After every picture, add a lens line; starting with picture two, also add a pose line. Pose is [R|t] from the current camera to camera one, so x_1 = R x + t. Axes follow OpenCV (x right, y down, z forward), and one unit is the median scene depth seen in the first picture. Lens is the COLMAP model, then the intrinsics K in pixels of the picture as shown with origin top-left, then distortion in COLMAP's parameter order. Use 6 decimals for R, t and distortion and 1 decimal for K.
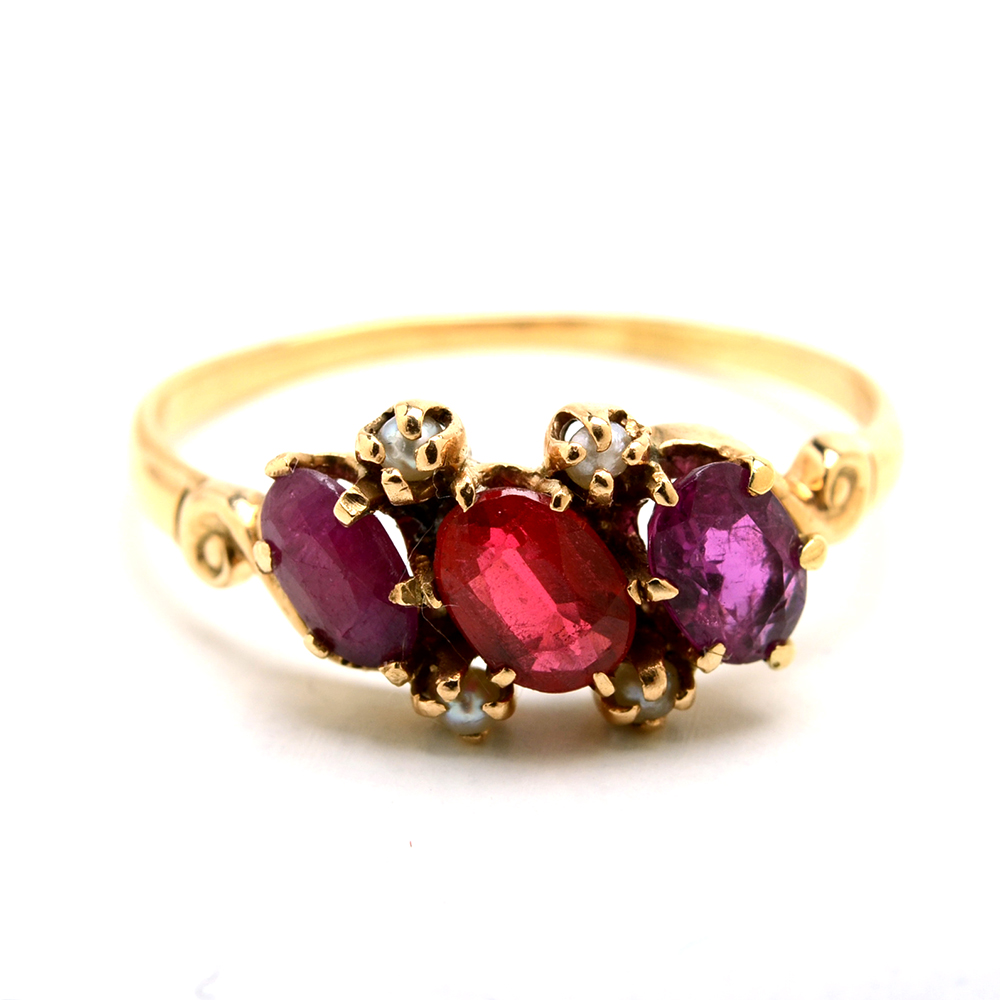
lens RADIAL K [[6705.4, 0, 500.0], [0, 6705.4, 500.0], [0, 0, 1]] dist [0.260287, -3.587567]
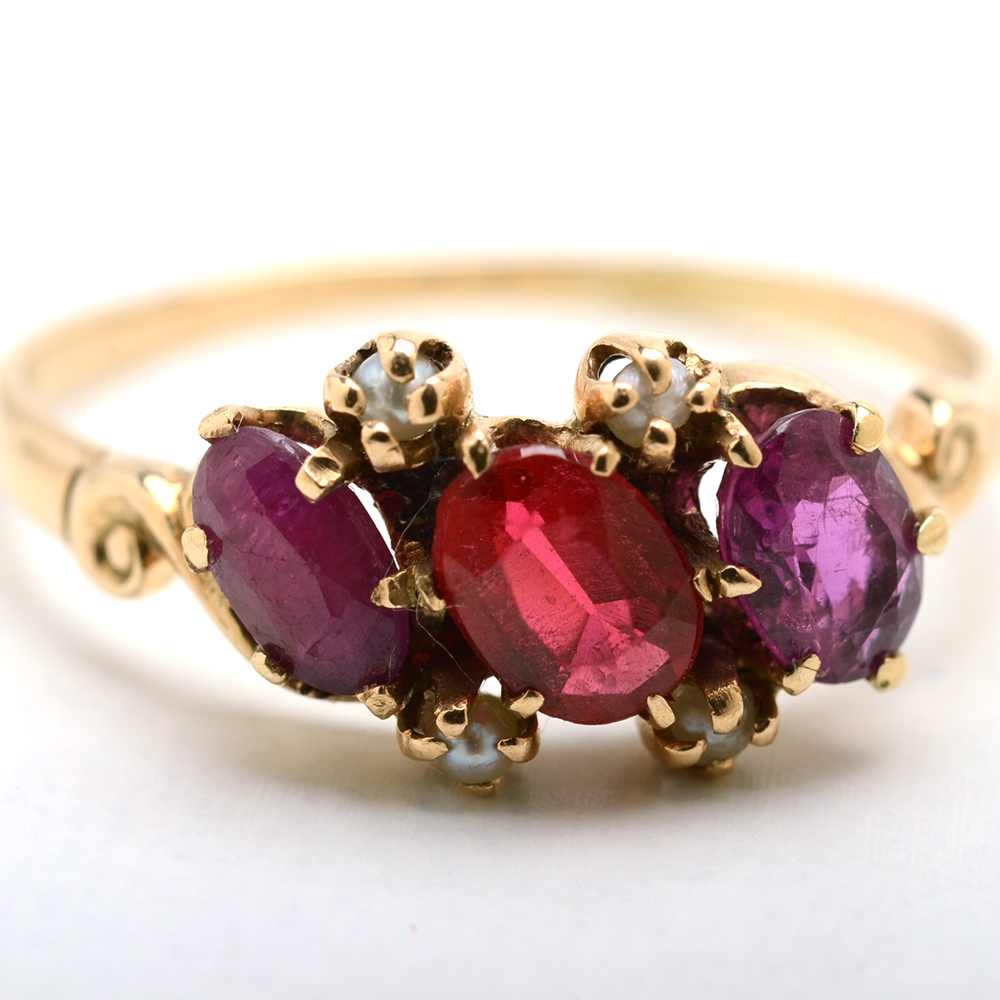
lens RADIAL K [[6705.4, 0, 500.0], [0, 6705.4, 500.0], [0, 0, 1]] dist [0.260287, -3.587567]
pose [[0.997316, -0.013049, 0.072049, -0.055341], [0.015802, 0.999161, -0.037771, 0.031804], [-0.071496, 0.038808, 0.996686, 0.260152]]
